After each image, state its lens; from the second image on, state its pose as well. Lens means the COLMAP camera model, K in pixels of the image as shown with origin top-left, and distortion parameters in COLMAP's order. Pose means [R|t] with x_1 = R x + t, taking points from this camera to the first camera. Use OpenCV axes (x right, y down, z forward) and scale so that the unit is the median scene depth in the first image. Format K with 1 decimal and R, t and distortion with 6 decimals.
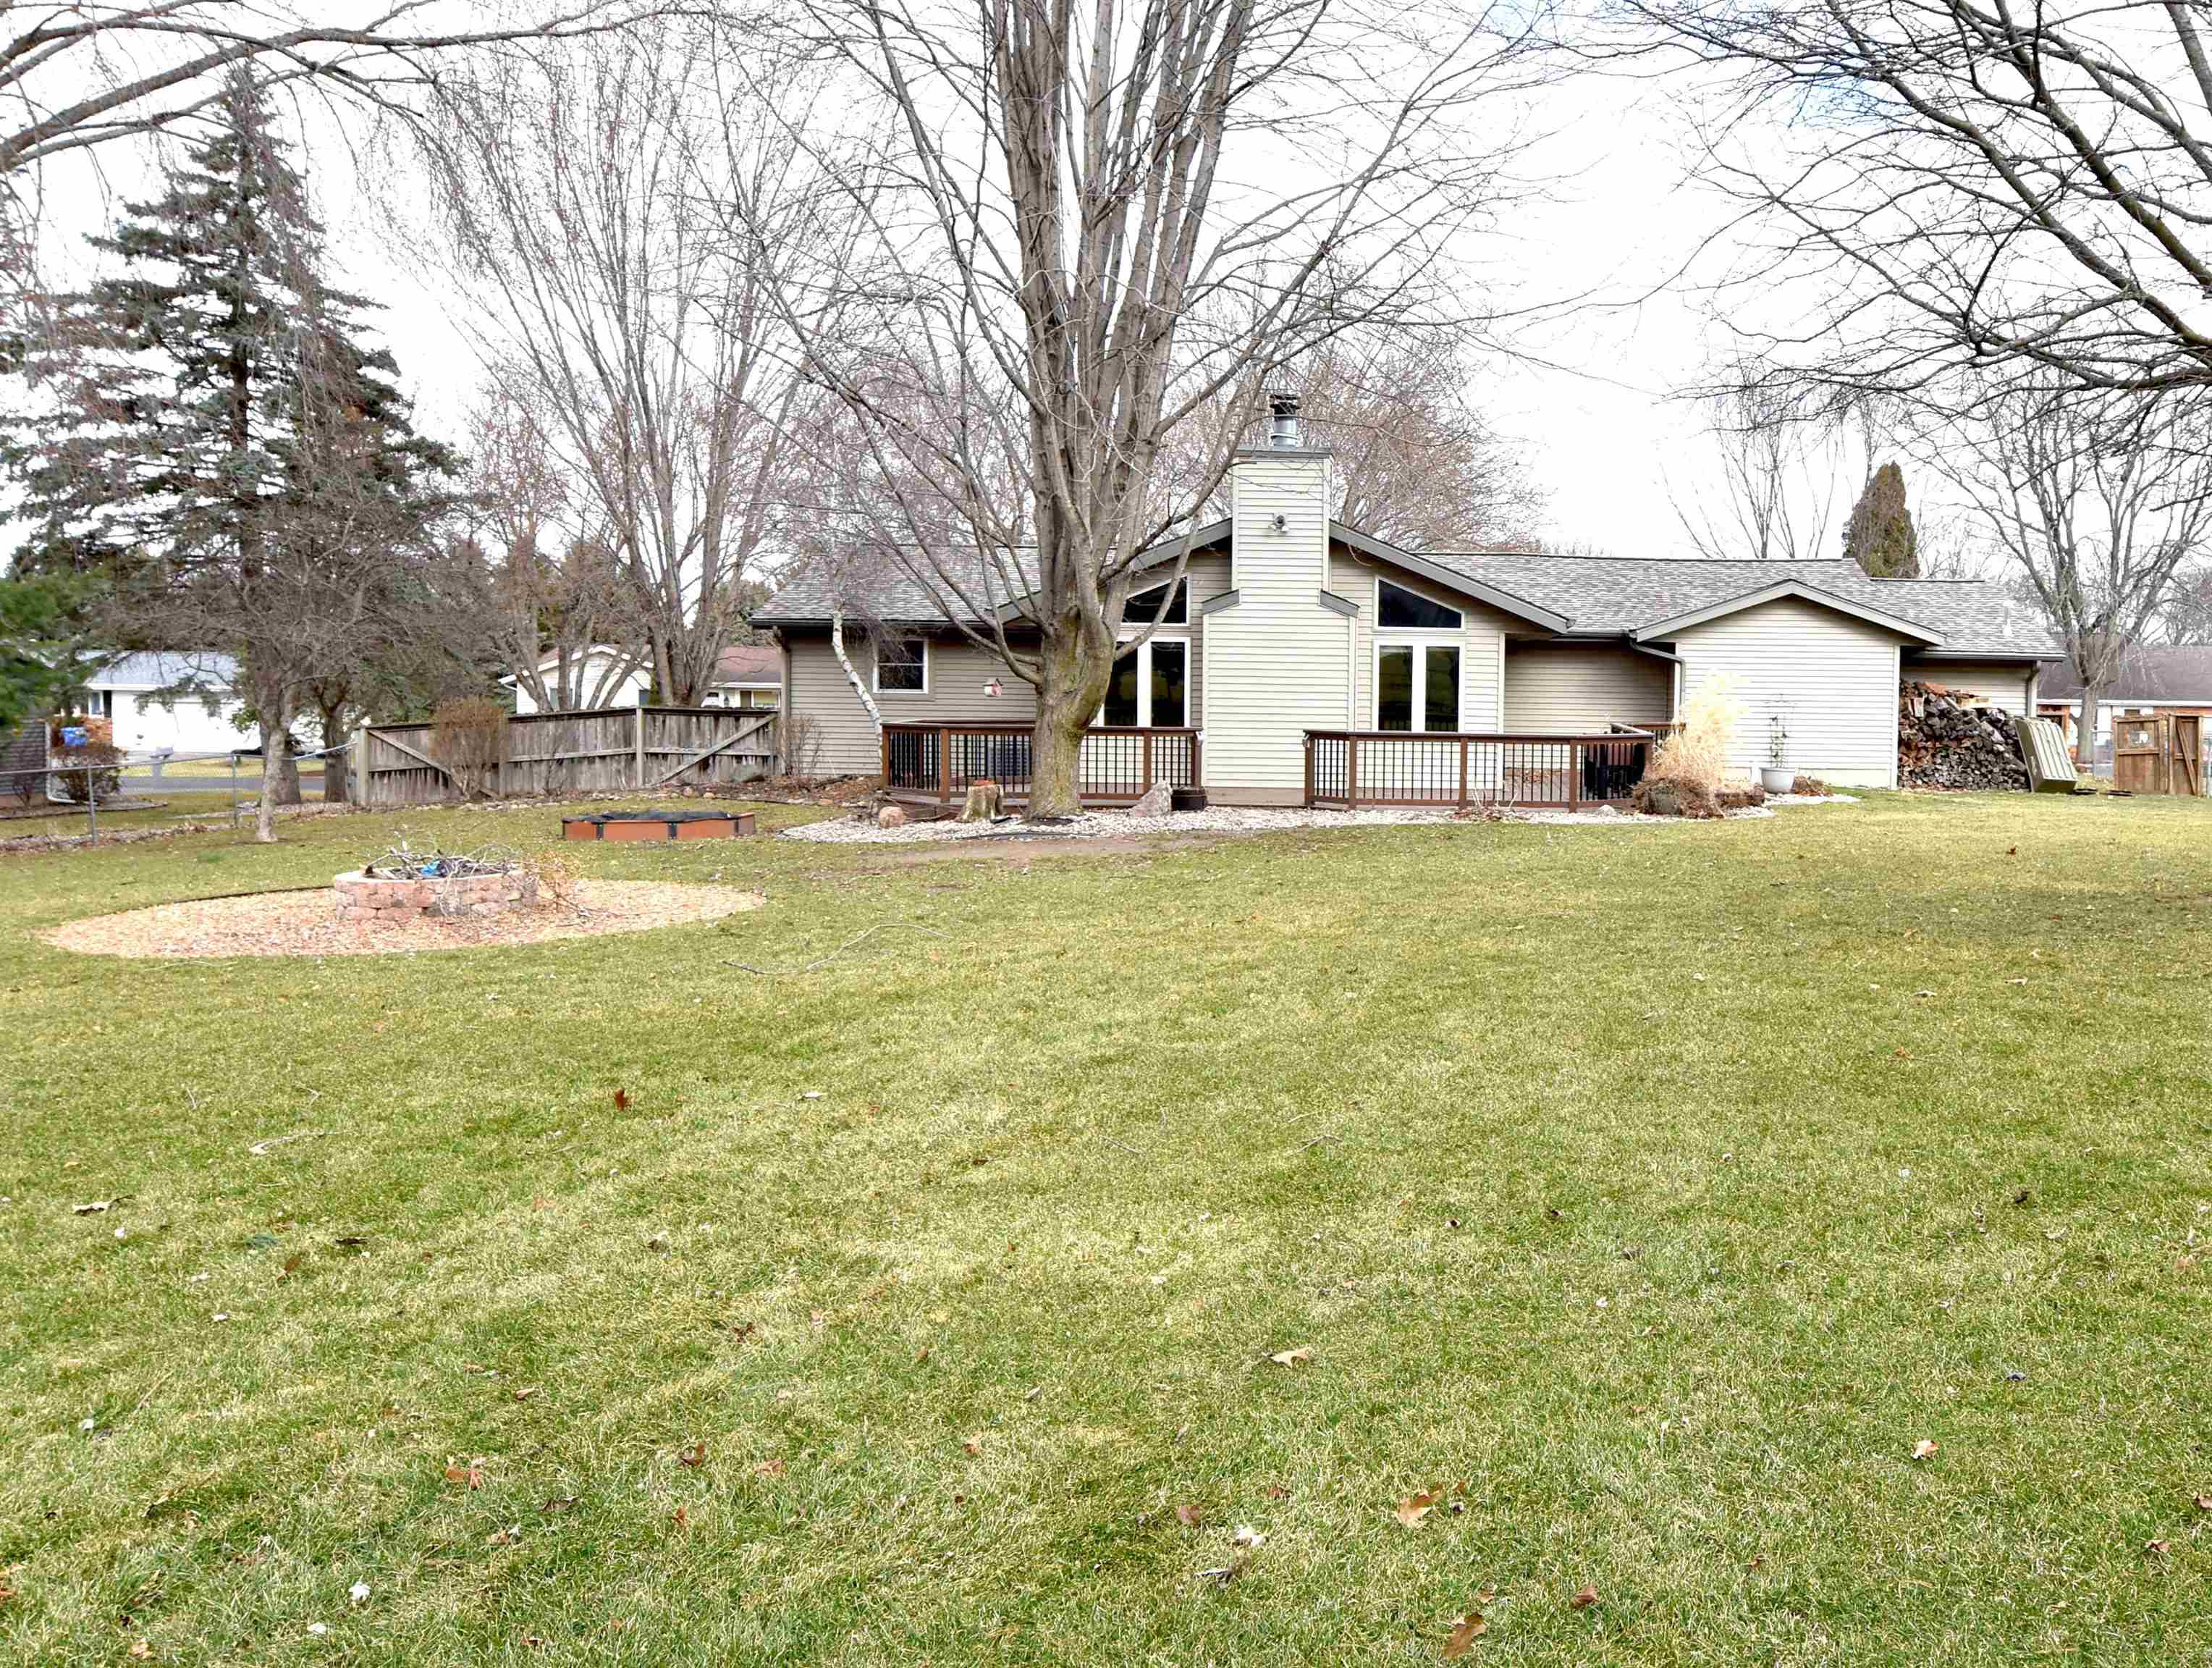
lens RADIAL K [[1365.7, 0, 1083.4], [0, 1365.7, 825.6], [0, 0, 1]] dist [-0.012940, 0.000530]
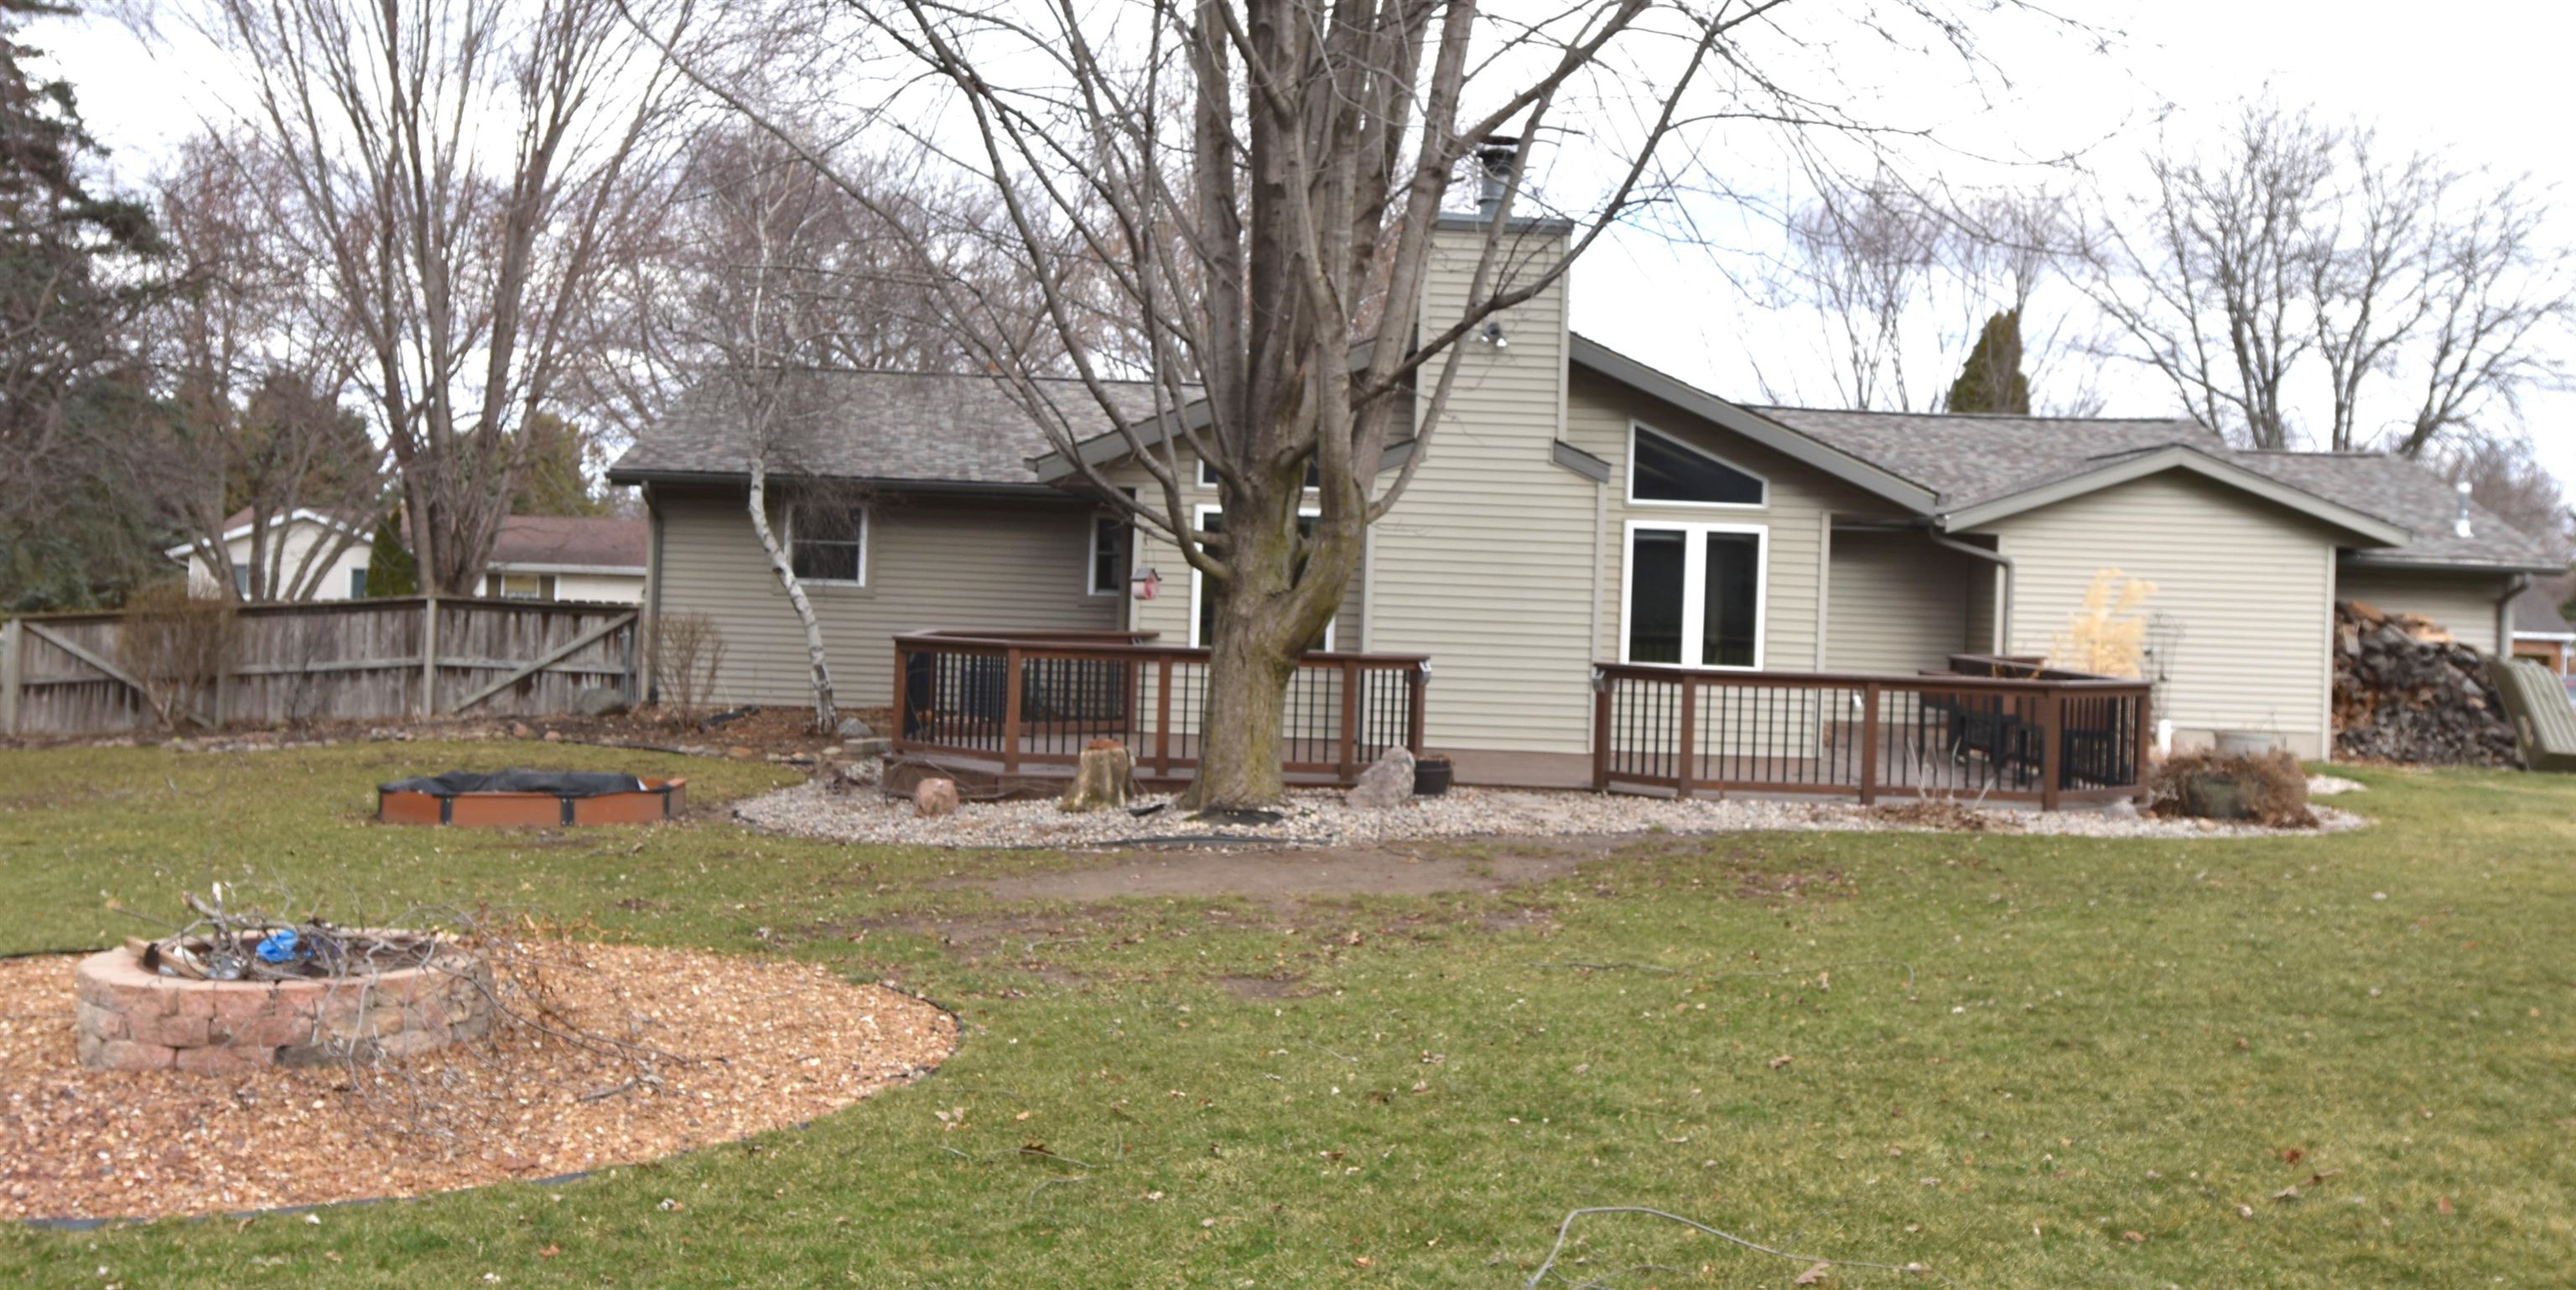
lens RADIAL K [[2363.8, 0, 1304.8], [0, 2363.8, 652.0], [0, 0, 1]] dist [-0.008152, 0.000000]
pose [[0.999748, 0.022214, -0.003299, 0.105416], [-0.022395, 0.997067, -0.073183, 0.014759], [0.001664, 0.073238, 0.997313, -0.148738]]
